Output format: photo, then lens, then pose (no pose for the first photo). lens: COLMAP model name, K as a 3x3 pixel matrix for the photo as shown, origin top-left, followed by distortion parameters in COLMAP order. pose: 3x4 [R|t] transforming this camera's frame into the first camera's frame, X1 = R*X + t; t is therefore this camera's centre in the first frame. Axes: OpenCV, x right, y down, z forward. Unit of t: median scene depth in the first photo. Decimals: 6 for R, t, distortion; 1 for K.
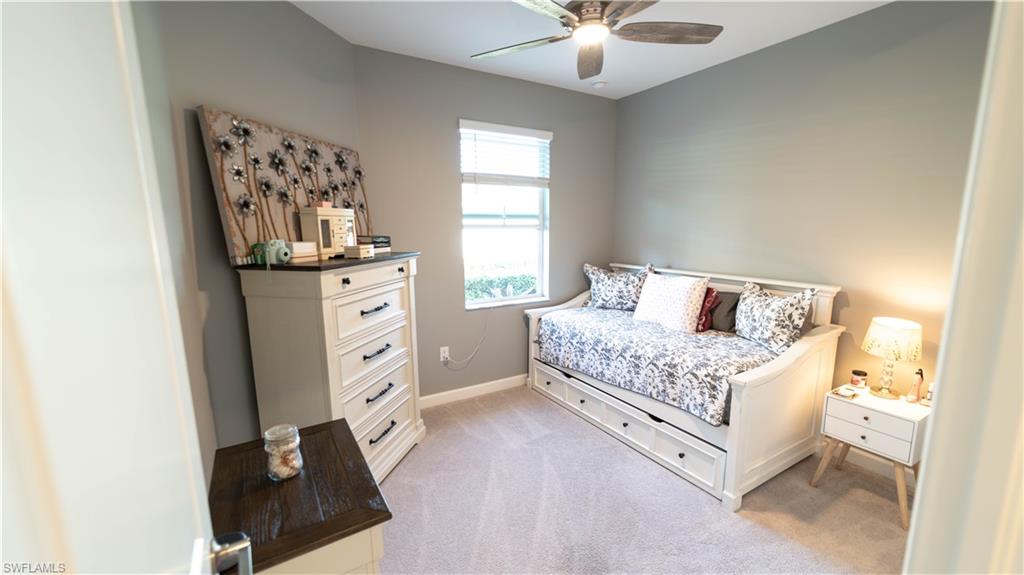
lens RADIAL K [[416.2, 0, 512.8], [0, 416.2, 291.5], [0, 0, 1]] dist [-0.002088, -0.000015]
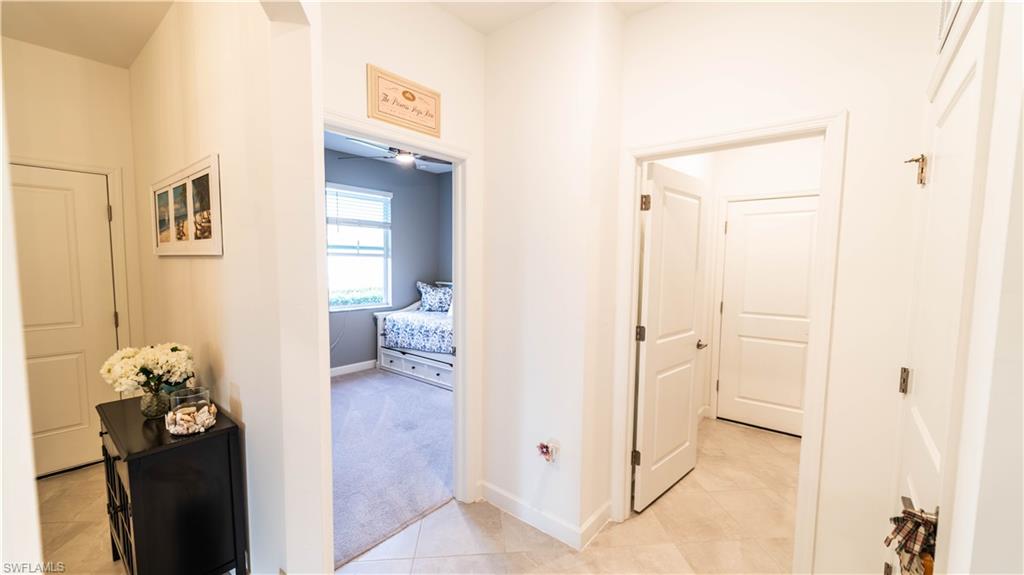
lens RADIAL K [[416.2, 0, 512.8], [0, 416.2, 291.5], [0, 0, 1]] dist [-0.002088, -0.000015]
pose [[0.942721, -0.006405, 0.333520, 0.002514], [0.034518, 0.996322, -0.078432, 0.101027], [-0.331791, 0.085451, 0.939475, -0.510907]]
